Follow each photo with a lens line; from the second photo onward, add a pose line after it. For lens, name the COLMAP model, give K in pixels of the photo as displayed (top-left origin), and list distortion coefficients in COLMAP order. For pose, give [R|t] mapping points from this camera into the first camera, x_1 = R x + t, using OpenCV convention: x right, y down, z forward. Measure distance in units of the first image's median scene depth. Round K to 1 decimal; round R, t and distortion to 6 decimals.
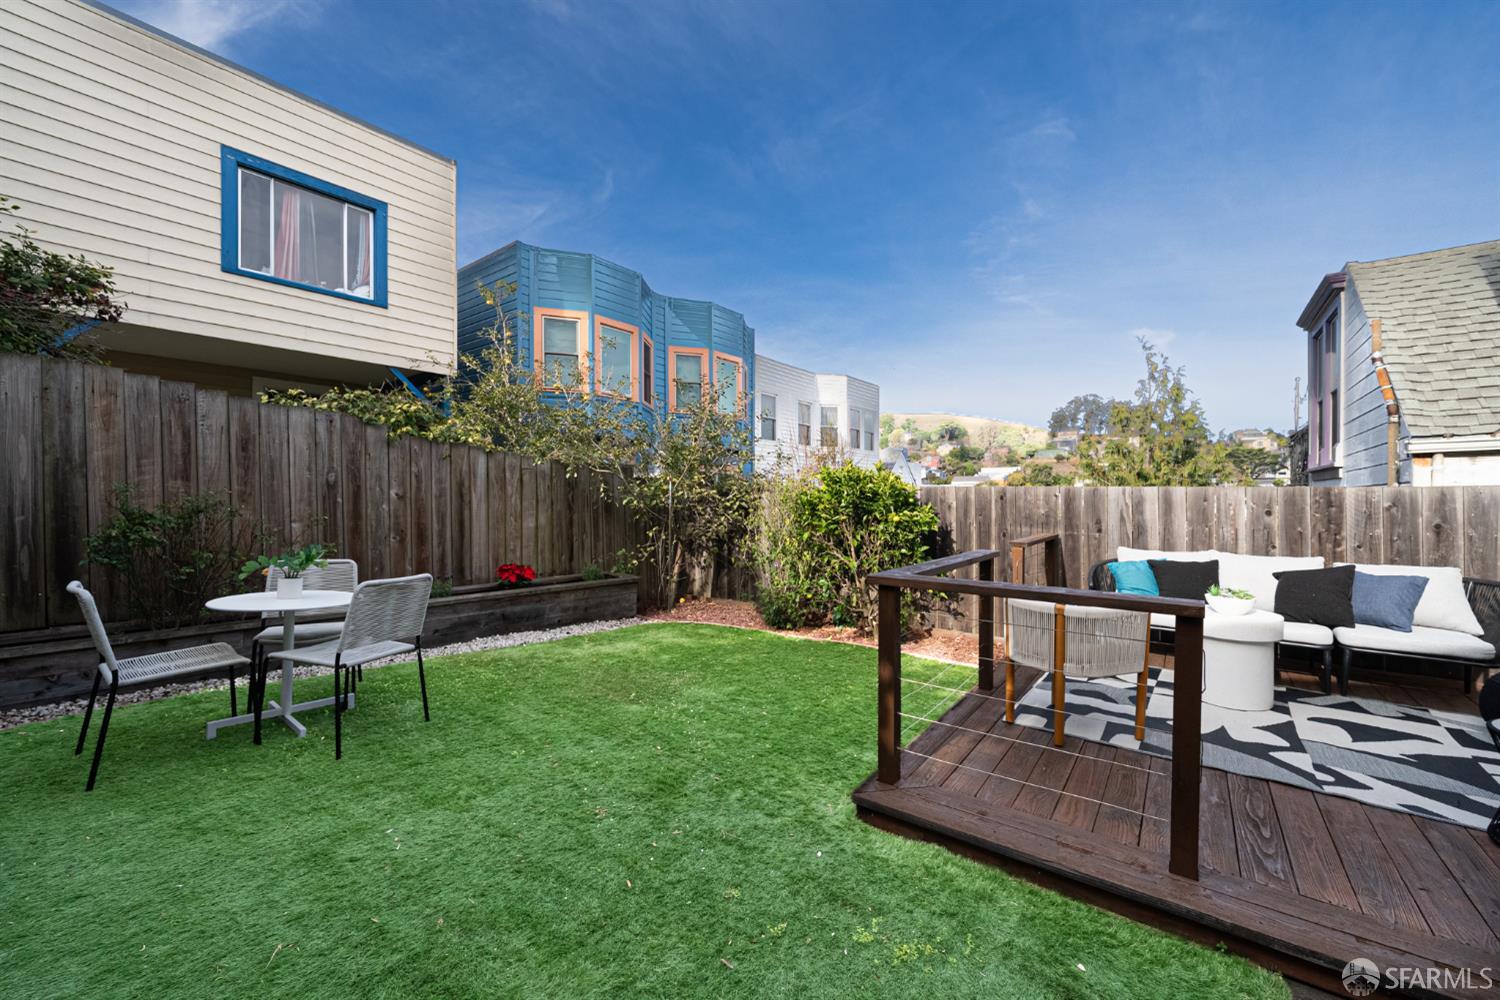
lens RADIAL K [[586.4, 0, 754.3], [0, 586.4, 498.5], [0, 0, 1]] dist [-0.001510, 0.000046]
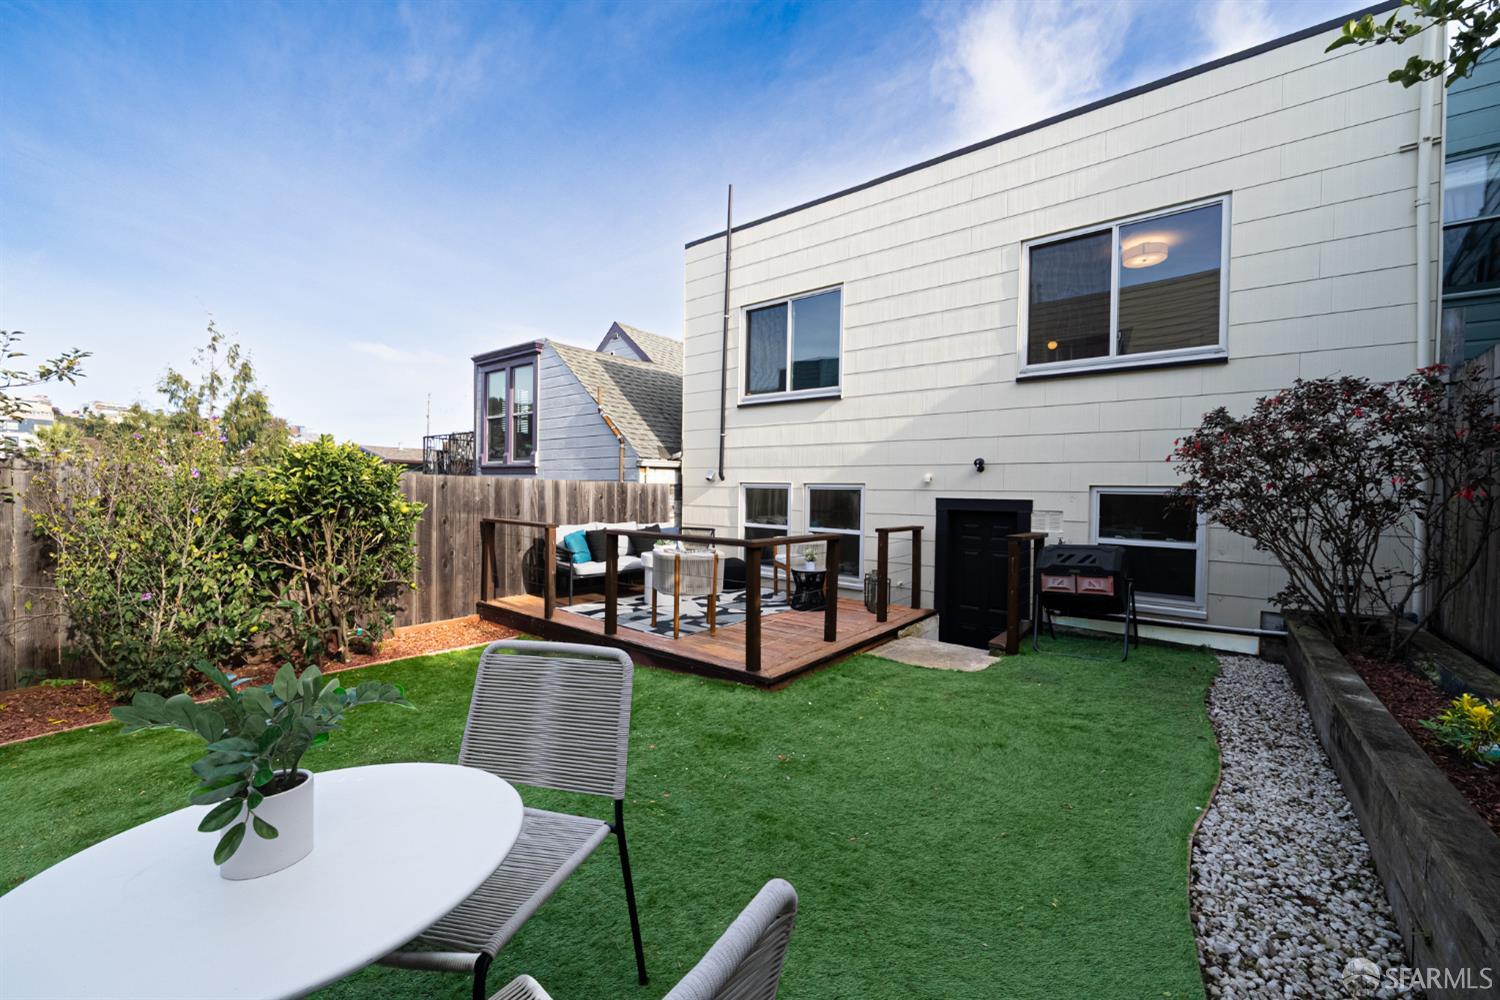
lens RADIAL K [[586.4, 0, 754.3], [0, 586.4, 498.5], [0, 0, 1]] dist [-0.001510, 0.000046]
pose [[0.016502, -0.016184, 0.999733, -0.637727], [-0.014629, 0.999758, 0.016426, -0.004964], [-0.999757, -0.014896, 0.016261, 0.456388]]
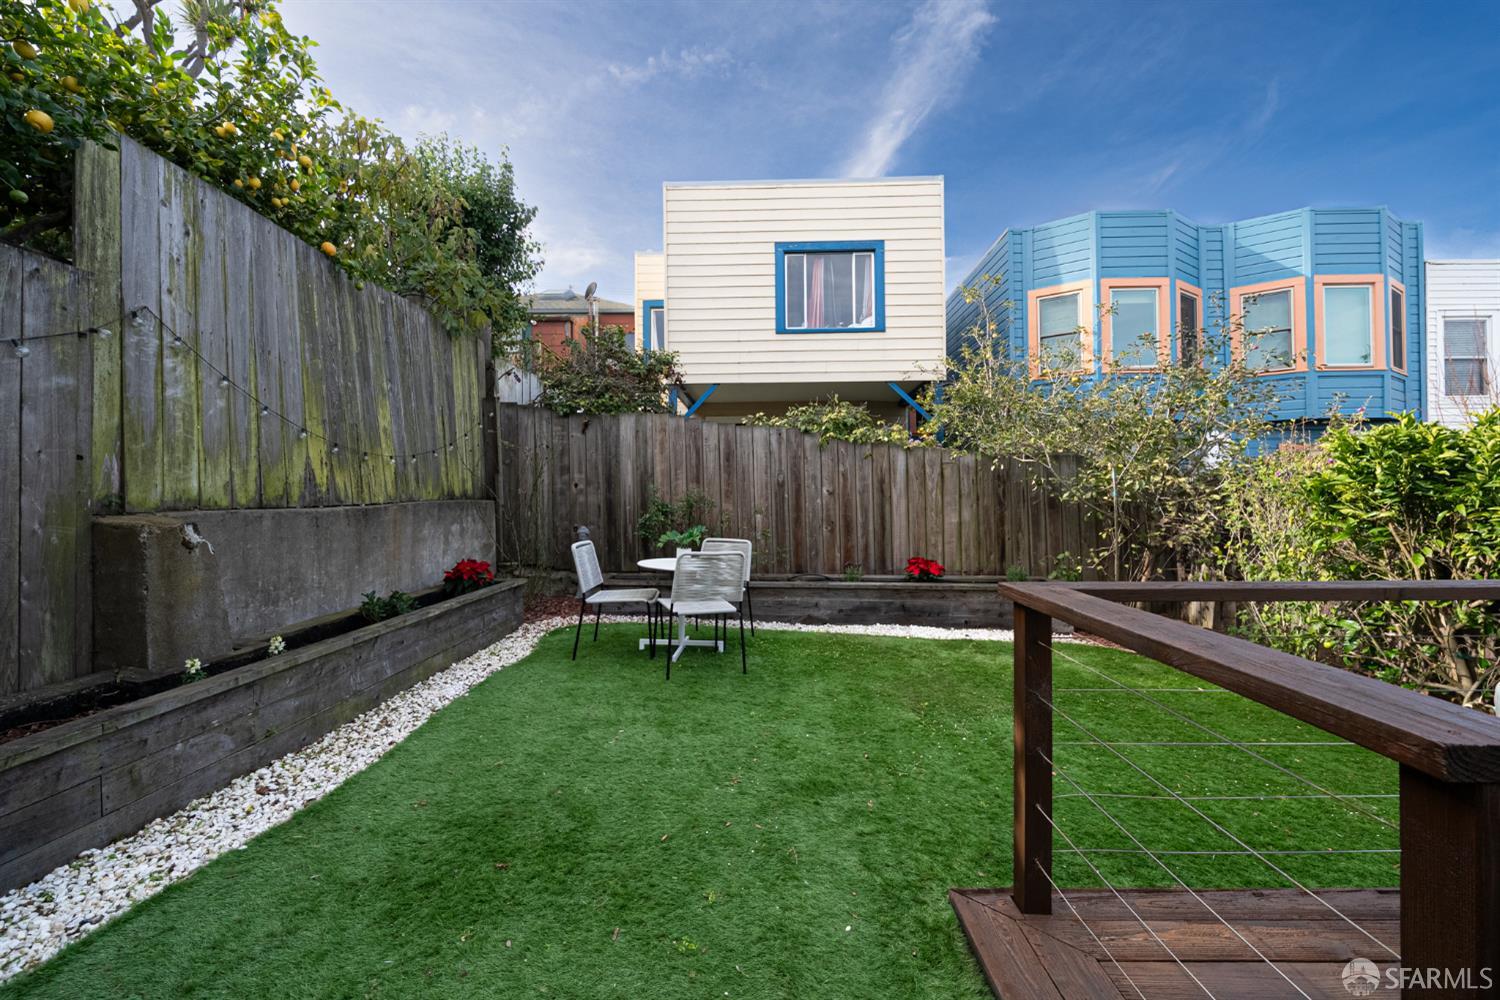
lens RADIAL K [[596.2, 0, 750.0], [0, 596.2, 500.0], [0, 0, 1]] dist [-0.004926, -0.000167]
pose [[0.588685, -0.009776, -0.808303, 0.267464], [0.007834, 0.999949, -0.006389, 0.017826], [0.808324, -0.002571, 0.588732, 0.172201]]
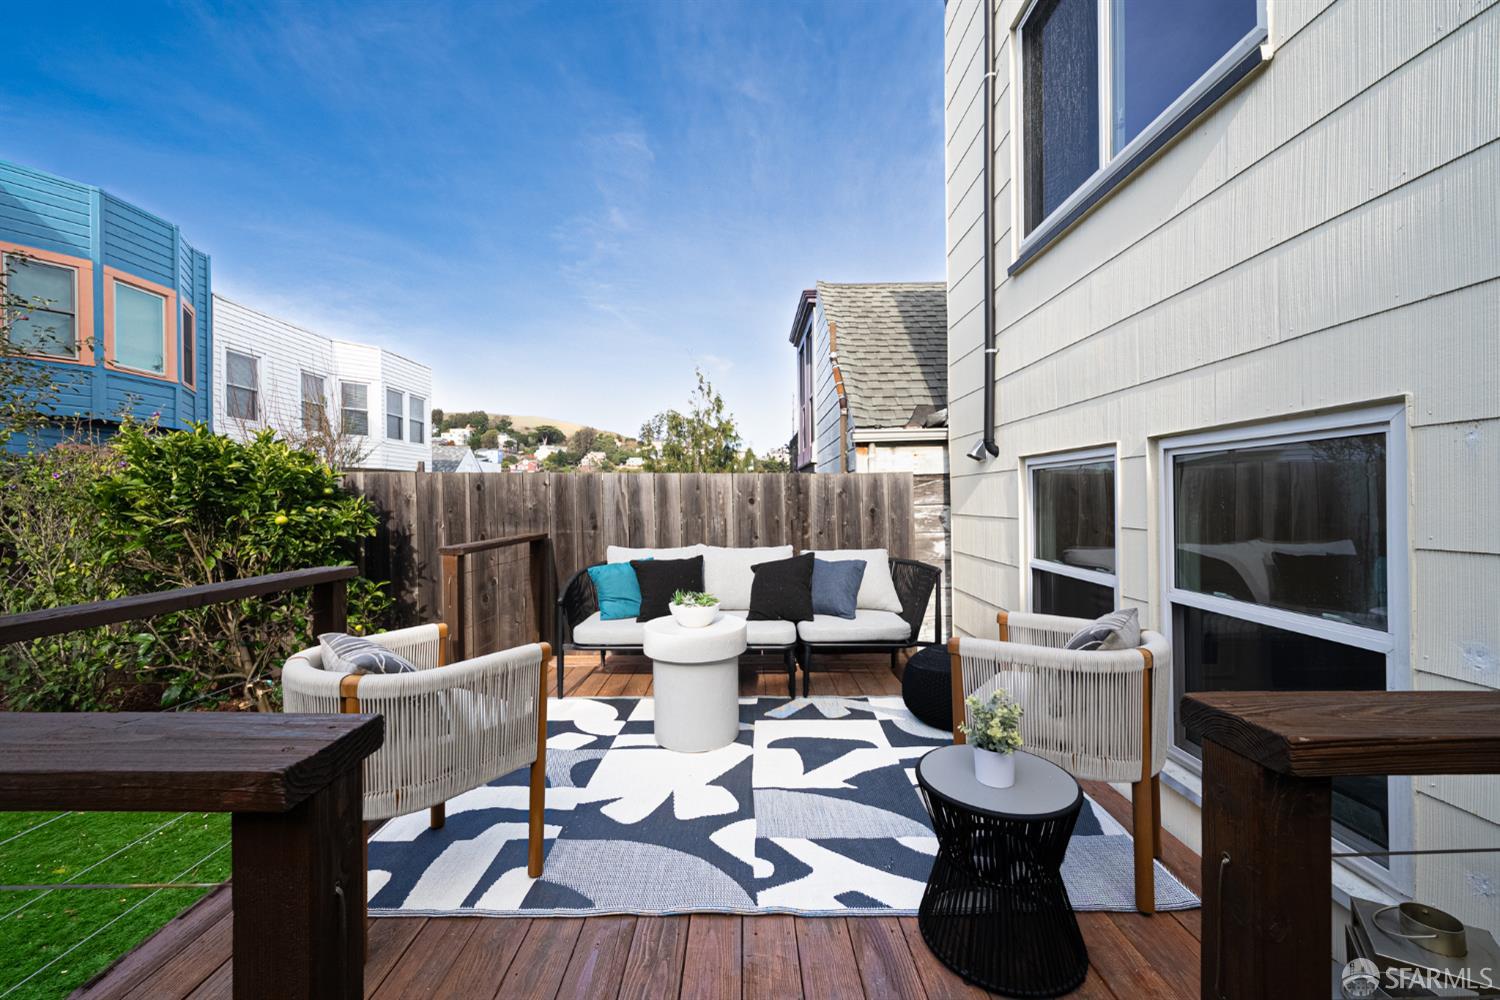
lens RADIAL K [[586.4, 0, 754.3], [0, 586.4, 498.5], [0, 0, 1]] dist [-0.001510, 0.000046]
pose [[0.790035, -0.006781, 0.613024, 0.257138], [0.011514, 0.999927, -0.003779, 0.020193], [-0.612954, 0.010044, 0.790055, 0.215586]]
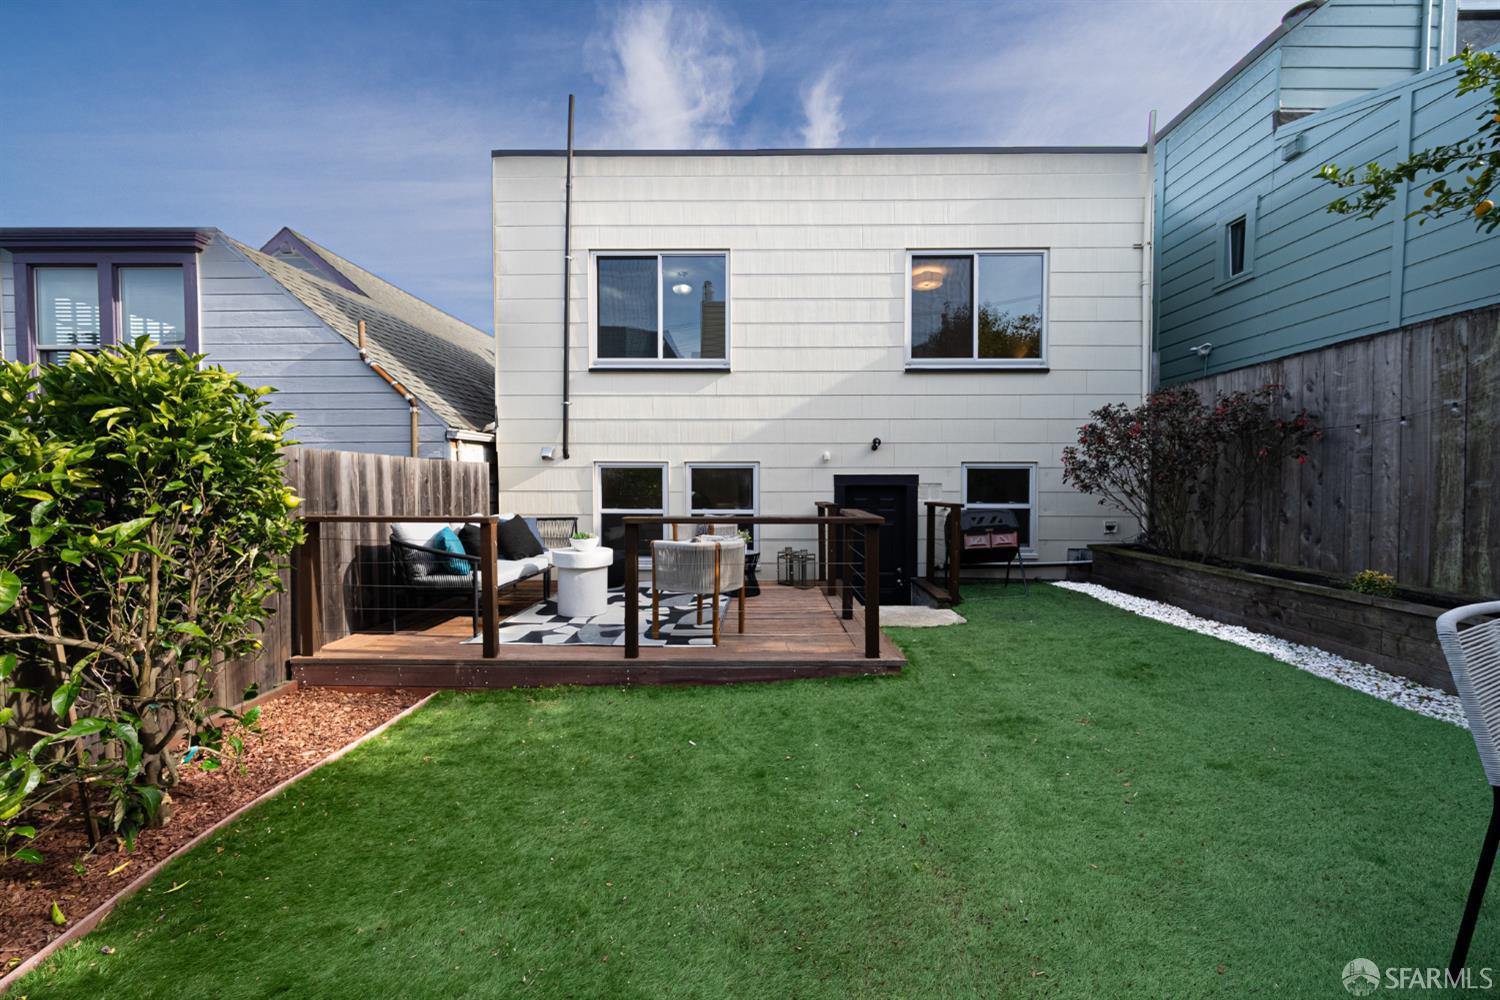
lens RADIAL K [[586.4, 0, 754.3], [0, 586.4, 498.5], [0, 0, 1]] dist [-0.001510, 0.000046]
pose [[-0.600067, -0.027395, 0.799481, -0.359349], [-0.000089, 0.999416, 0.034178, 0.015531], [-0.799950, 0.020438, -0.599718, 0.987227]]
